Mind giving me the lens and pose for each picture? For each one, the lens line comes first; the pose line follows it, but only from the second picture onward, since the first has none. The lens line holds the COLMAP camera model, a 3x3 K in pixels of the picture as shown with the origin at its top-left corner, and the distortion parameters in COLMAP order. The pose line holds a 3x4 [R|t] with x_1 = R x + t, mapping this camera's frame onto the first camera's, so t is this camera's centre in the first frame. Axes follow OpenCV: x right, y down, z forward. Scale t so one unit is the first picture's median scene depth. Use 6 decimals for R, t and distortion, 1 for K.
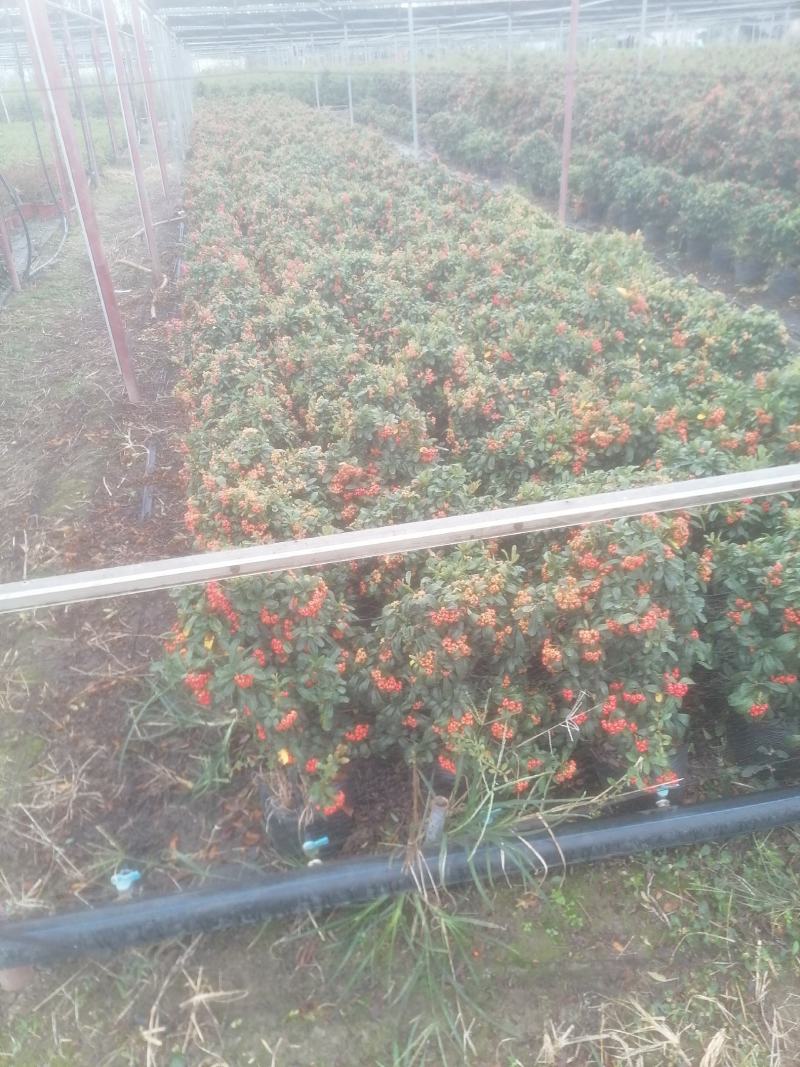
lens RADIAL K [[774.7, 0, 398.7], [0, 774.7, 531.3], [0, 0, 1]] dist [0.045730, -0.024407]
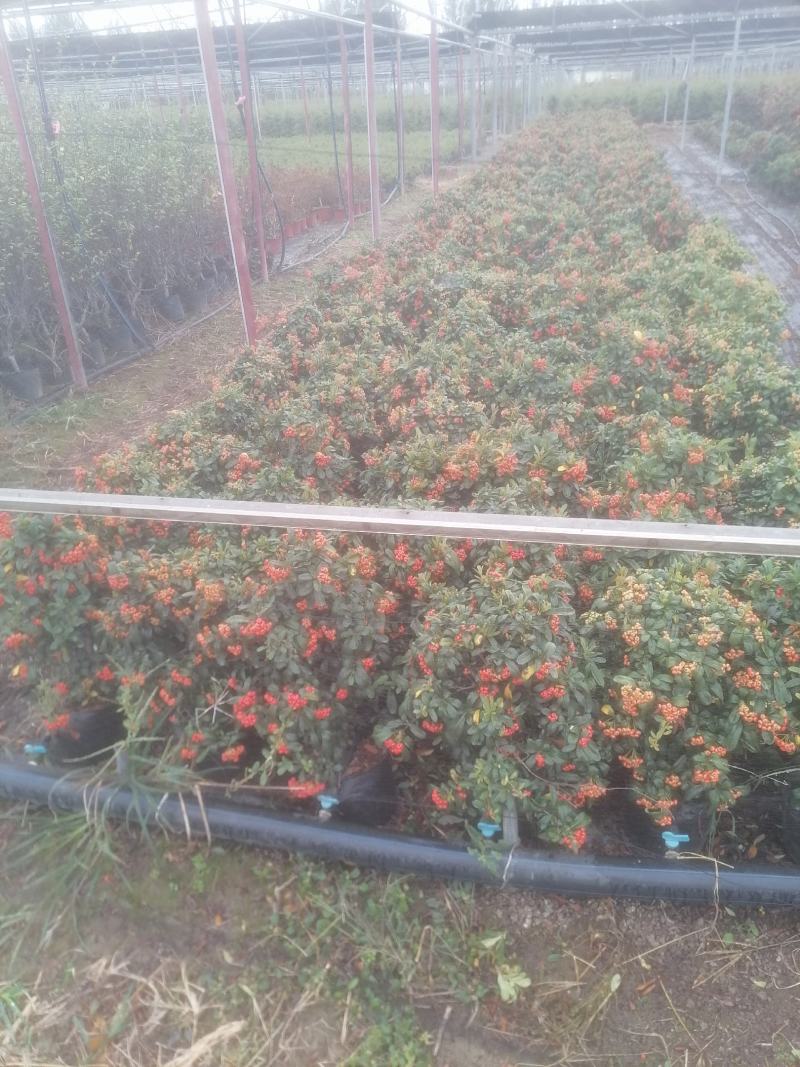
lens RADIAL K [[774.7, 0, 398.4], [0, 774.7, 535.0], [0, 0, 1]] dist [0.045730, -0.024407]
pose [[0.914256, 0.202957, -0.350633, 0.523497], [-0.206056, 0.978114, 0.028882, -0.049383], [0.348821, 0.045844, 0.936067, 0.034817]]
